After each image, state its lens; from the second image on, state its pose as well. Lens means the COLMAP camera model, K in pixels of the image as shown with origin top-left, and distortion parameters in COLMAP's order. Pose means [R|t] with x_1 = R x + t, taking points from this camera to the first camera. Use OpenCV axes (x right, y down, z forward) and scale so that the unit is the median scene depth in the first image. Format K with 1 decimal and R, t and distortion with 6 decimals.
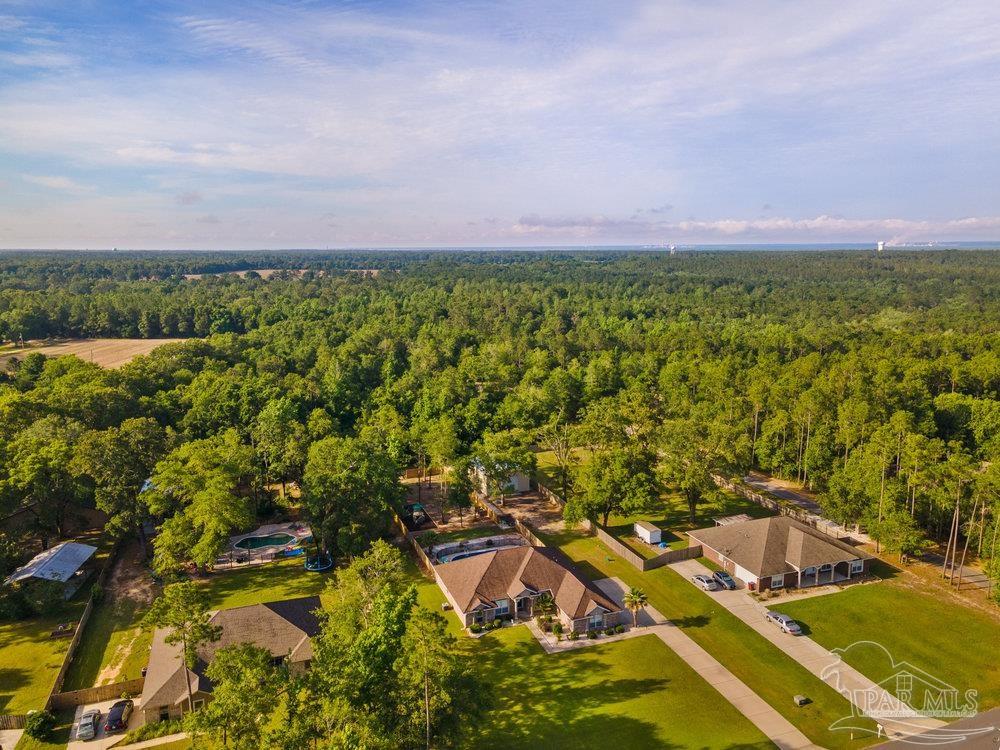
lens RADIAL K [[756.0, 0, 515.2], [0, 756.0, 377.5], [0, 0, 1]] dist [0.041519, 0.002406]
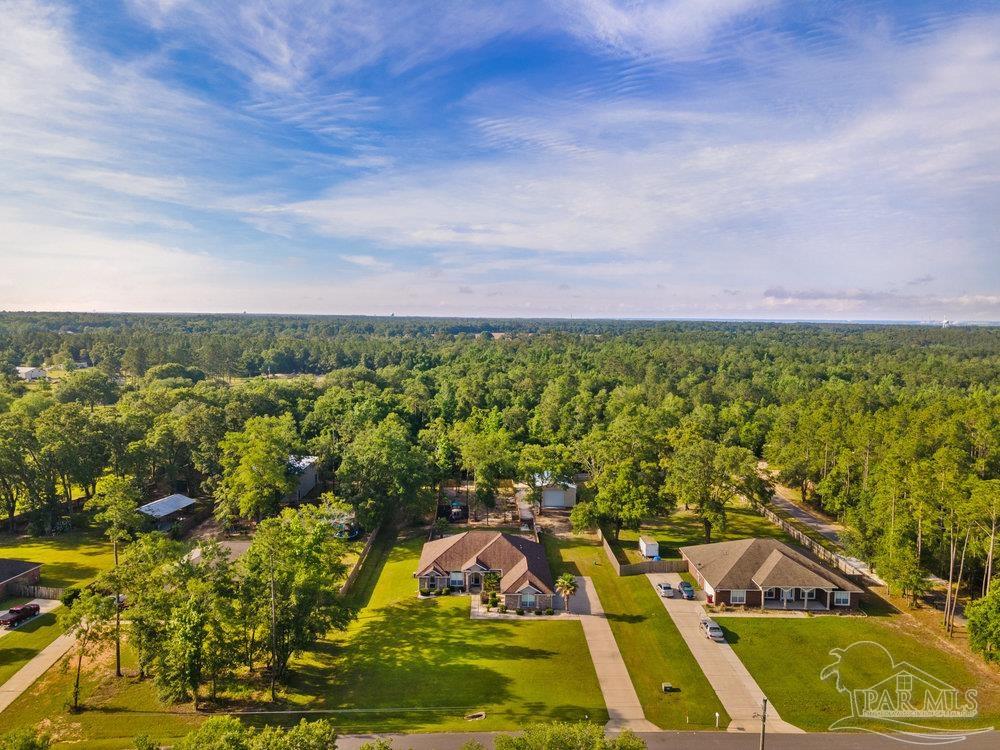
lens RADIAL K [[756.0, 0, 515.2], [0, 756.0, 377.5], [0, 0, 1]] dist [0.041519, 0.002406]
pose [[0.943803, 0.046273, -0.327254, 0.111495], [-0.077475, 0.993537, -0.082956, 0.026978], [0.321300, 0.103648, 0.941288, -0.008391]]
